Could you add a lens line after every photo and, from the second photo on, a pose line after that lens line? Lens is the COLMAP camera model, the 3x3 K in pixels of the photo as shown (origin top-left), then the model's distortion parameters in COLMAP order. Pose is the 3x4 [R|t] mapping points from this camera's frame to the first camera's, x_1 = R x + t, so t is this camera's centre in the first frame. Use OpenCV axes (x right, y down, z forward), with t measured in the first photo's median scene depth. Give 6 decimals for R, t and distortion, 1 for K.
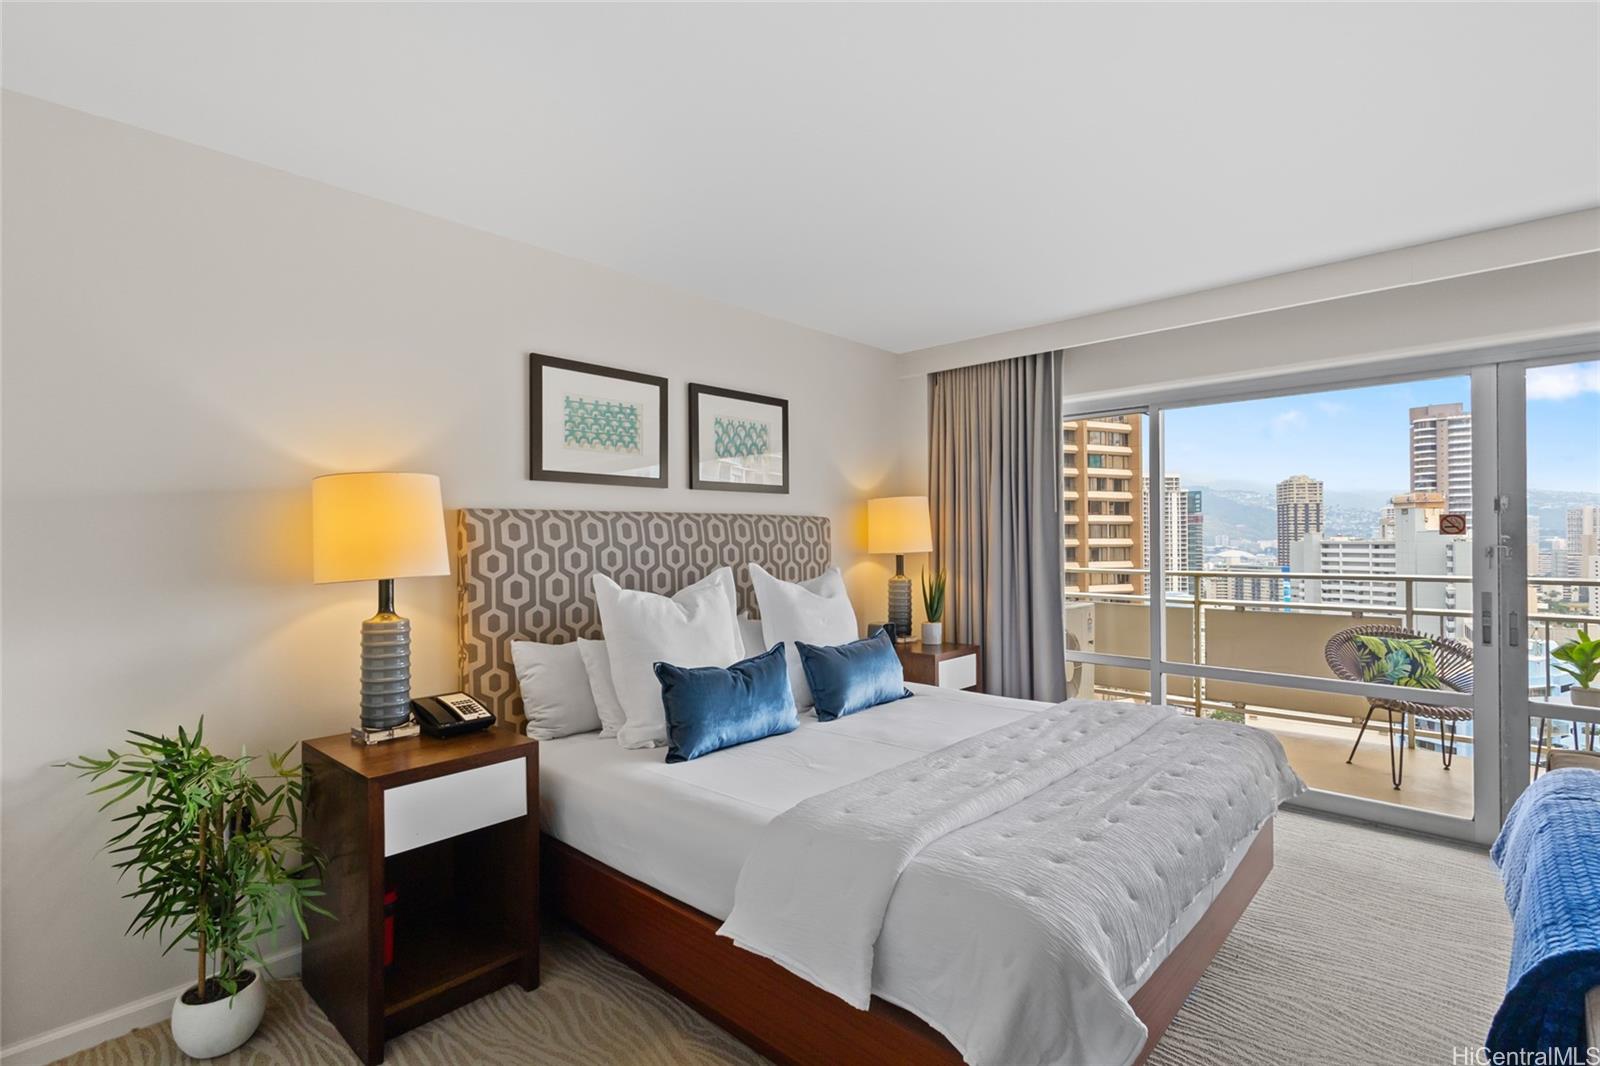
lens RADIAL K [[756.6, 0, 798.1], [0, 756.6, 536.4], [0, 0, 1]] dist [0.001501, 0.001479]
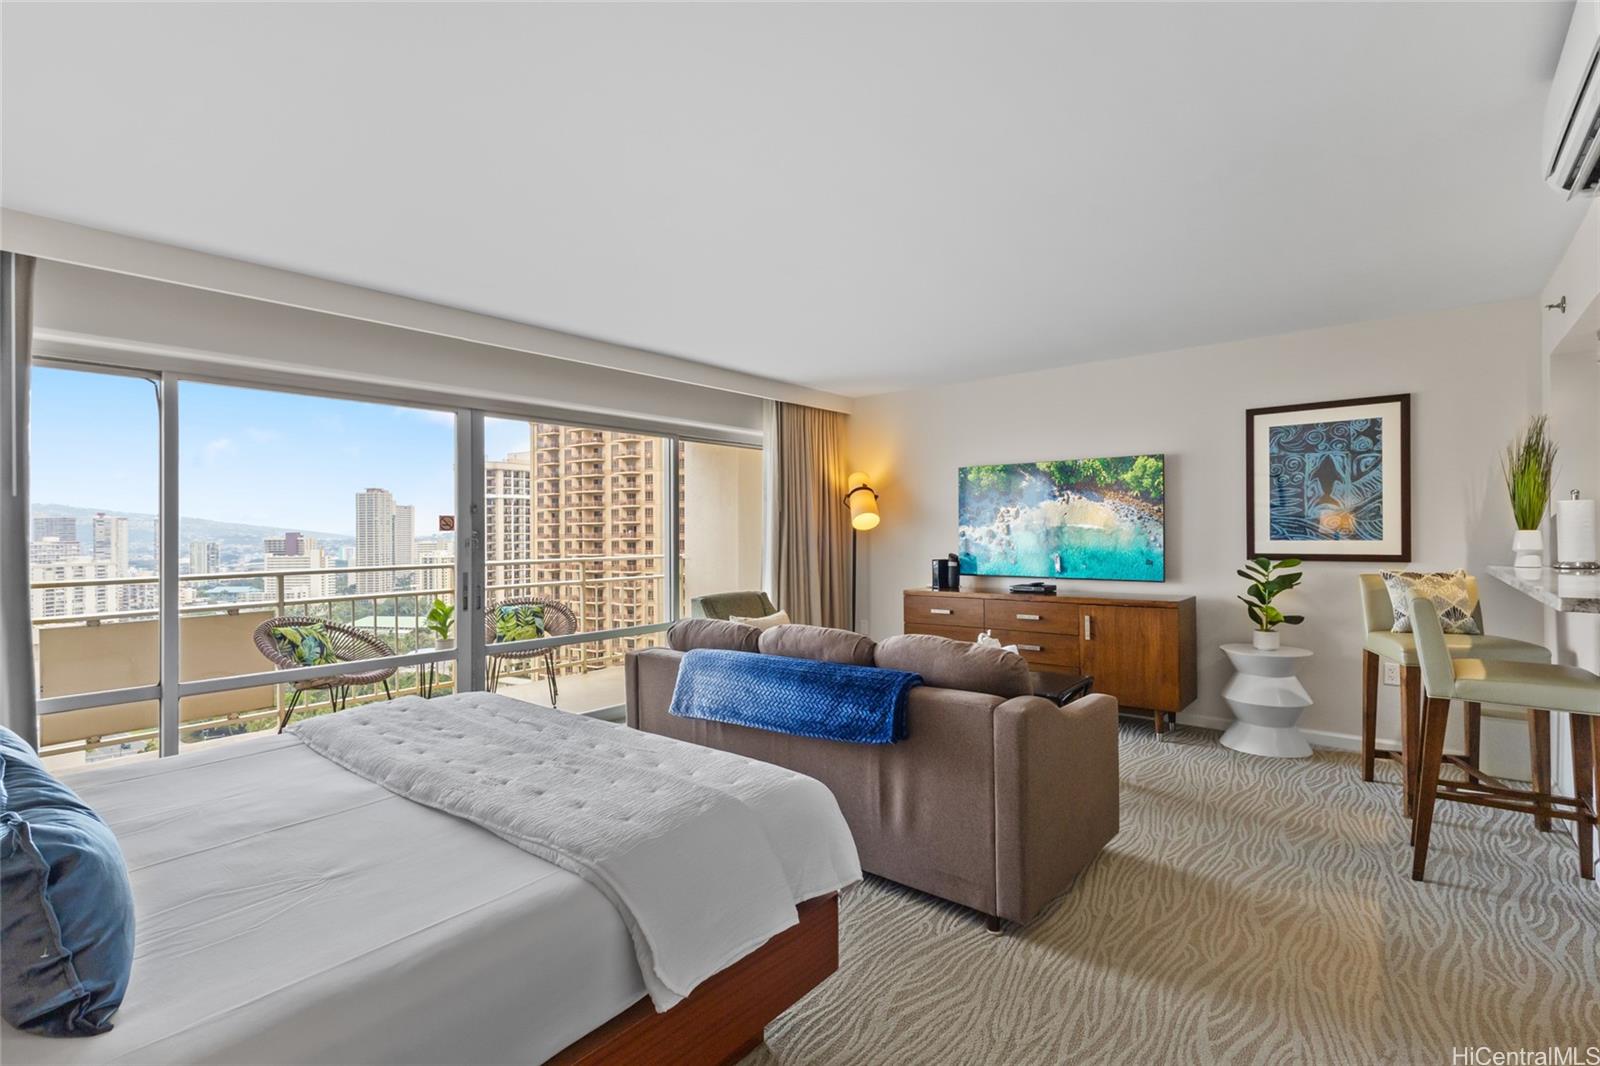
lens RADIAL K [[740.4, 0, 796.4], [0, 740.4, 534.2], [0, 0, 1]] dist [0.002916, 0.000633]
pose [[-0.052493, 0.003030, 0.998617, -0.433210], [0.008666, 0.999959, -0.002579, 0.011235], [-0.998584, 0.008519, -0.052517, 0.431040]]
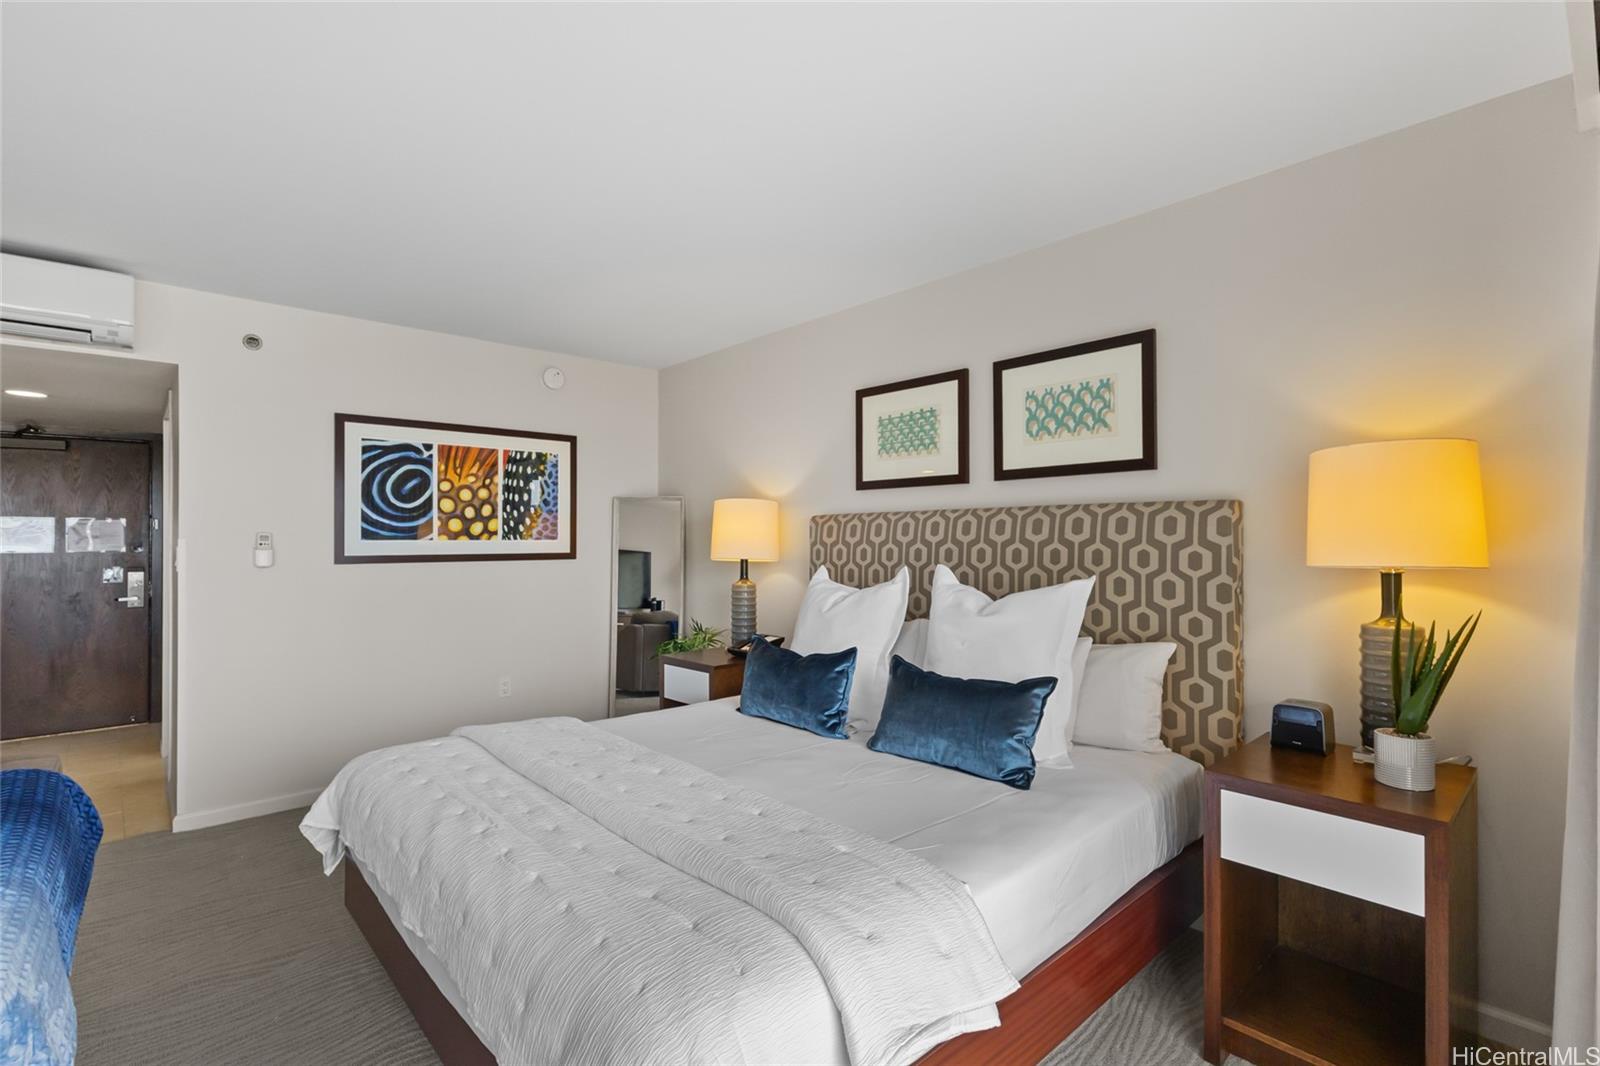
lens RADIAL K [[743.6, 0, 800.0], [0, 743.6, 533.0], [0, 0, 1]] dist [0.001668, 0.000498]
pose [[-0.085616, 0.000882, -0.996328, 0.756599], [0.007344, 0.999973, 0.000254, -0.002818], [0.996301, -0.007295, -0.085620, 0.844288]]
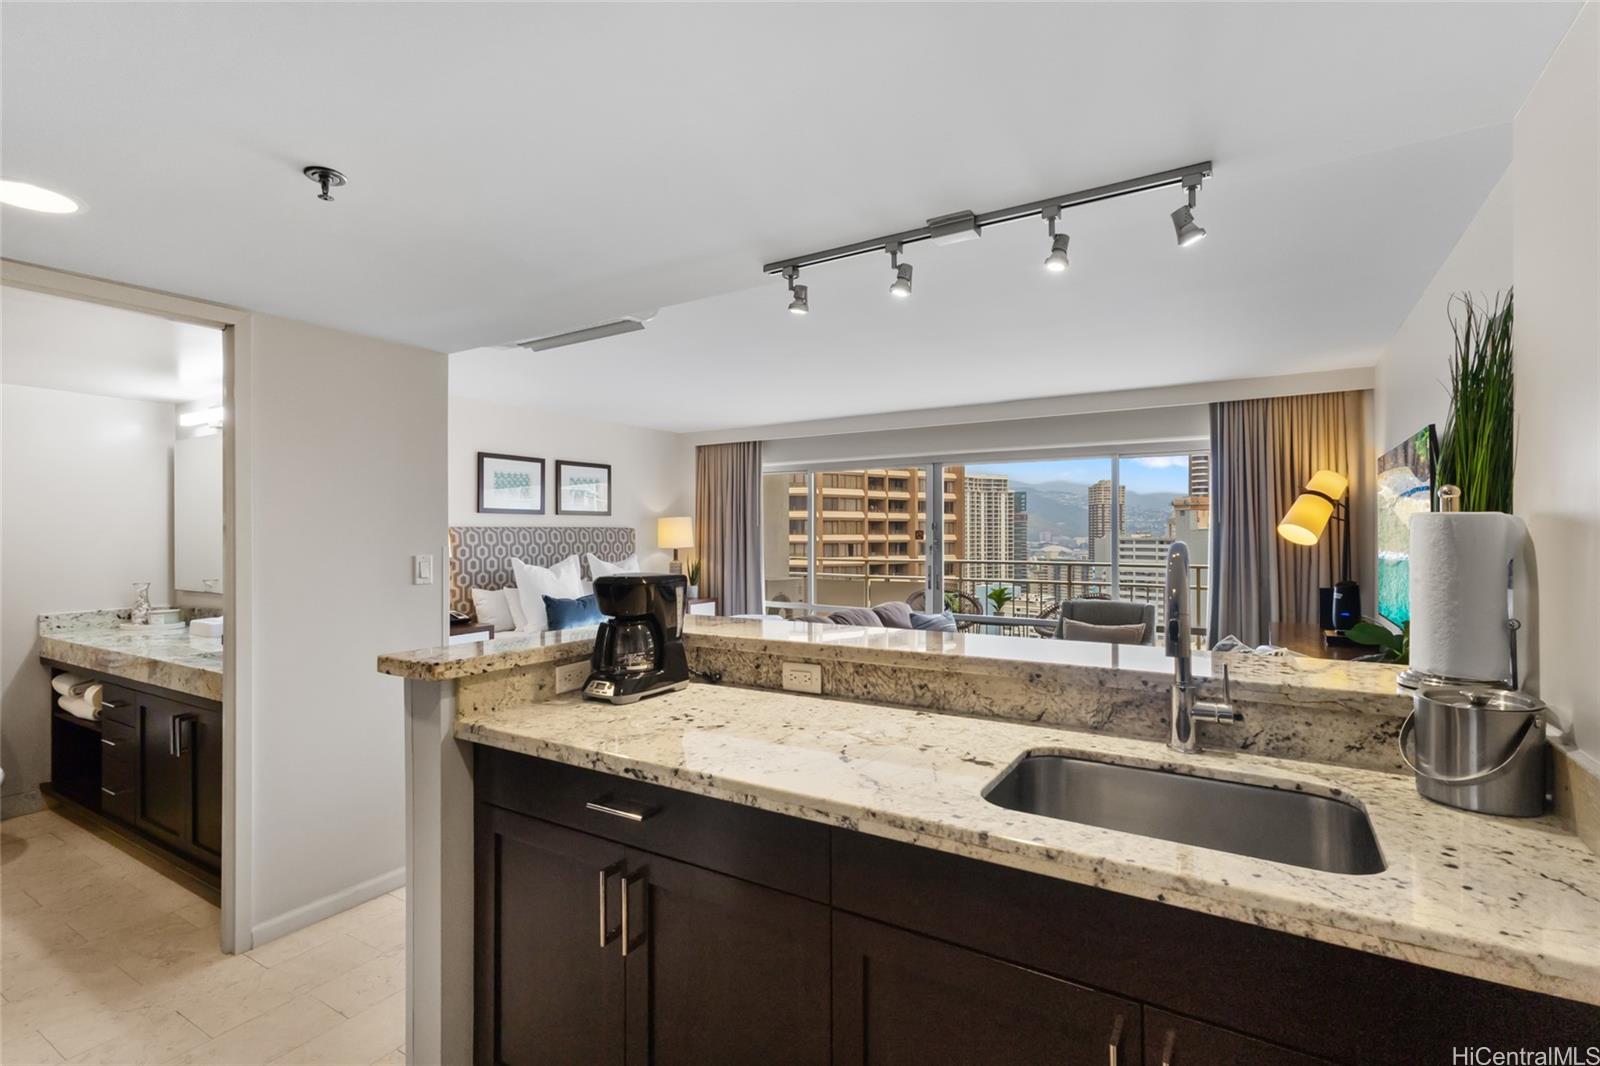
lens RADIAL K [[743.6, 0, 800.0], [0, 743.6, 533.0], [0, 0, 1]] dist [0.001668, 0.000498]
pose [[0.981582, 0.005494, 0.190963, 0.106382], [-0.006018, 0.999980, 0.002165, -0.023826], [-0.190947, -0.003274, 0.981595, -0.991239]]
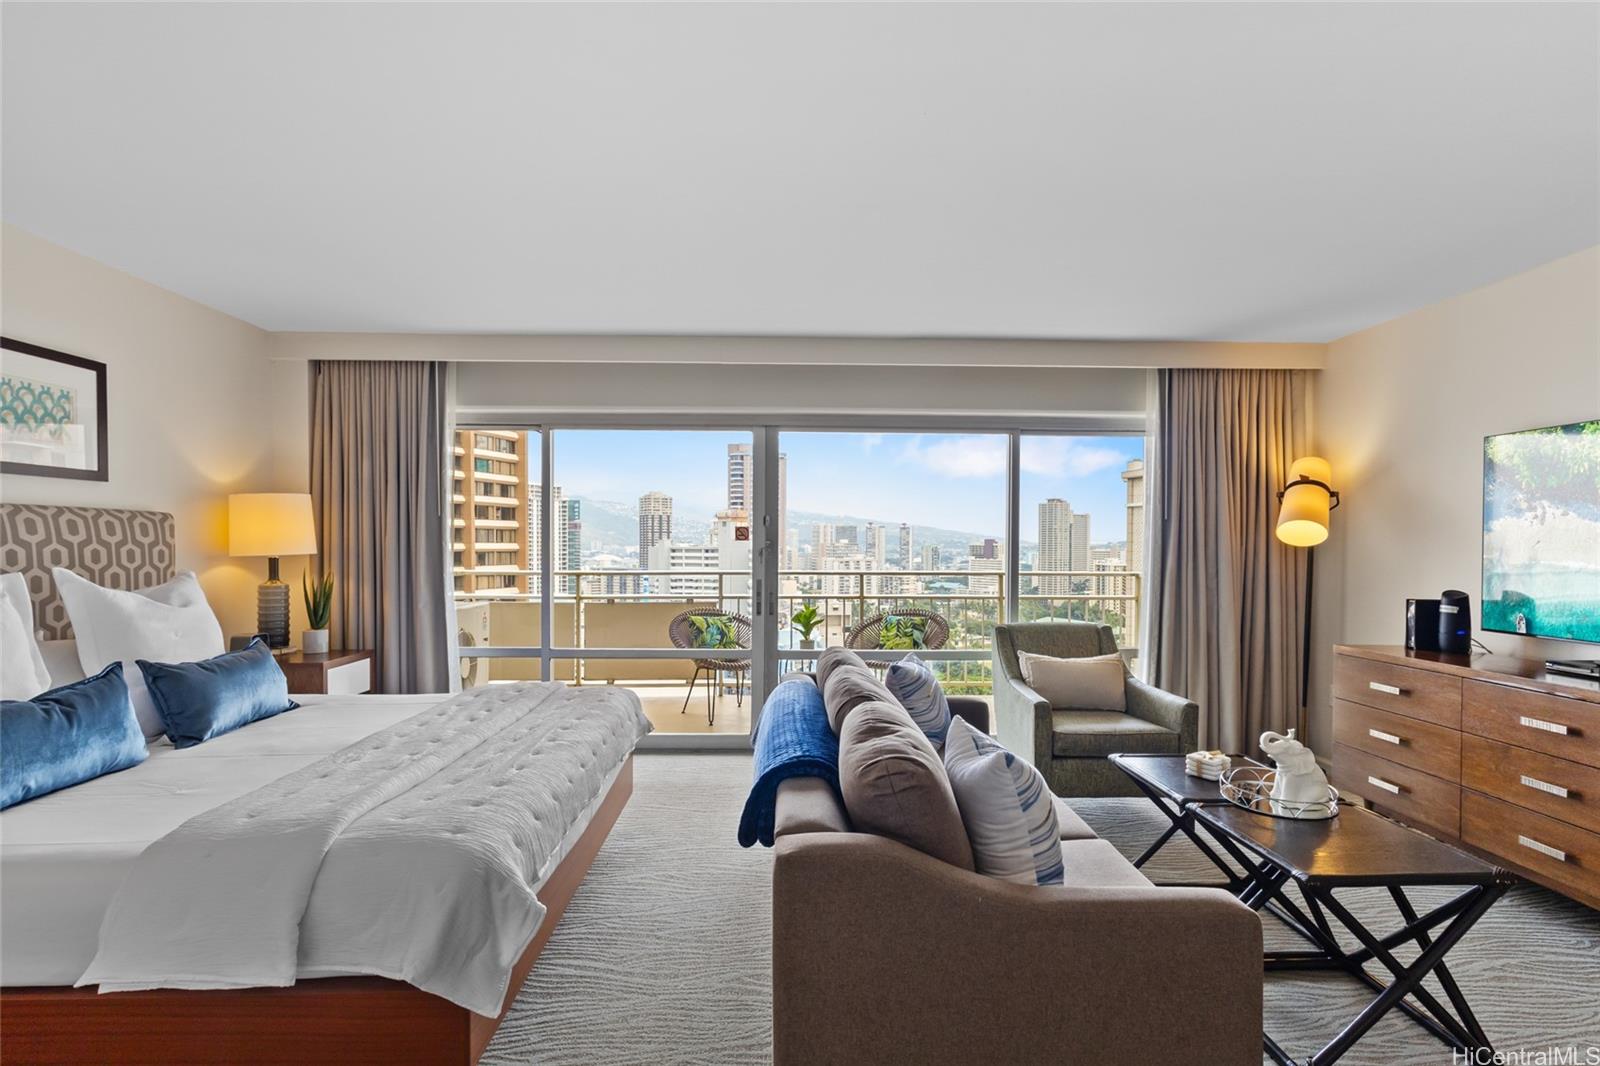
lens RADIAL K [[747.8, 0, 803.4], [0, 747.8, 549.6], [0, 0, 1]] dist [0.012022, -0.000306]
pose [[0.710754, 0.001936, 0.703438, -0.058274], [-0.010003, 0.999923, 0.007355, 0.002536], [-0.703369, -0.012264, 0.710719, -0.095726]]
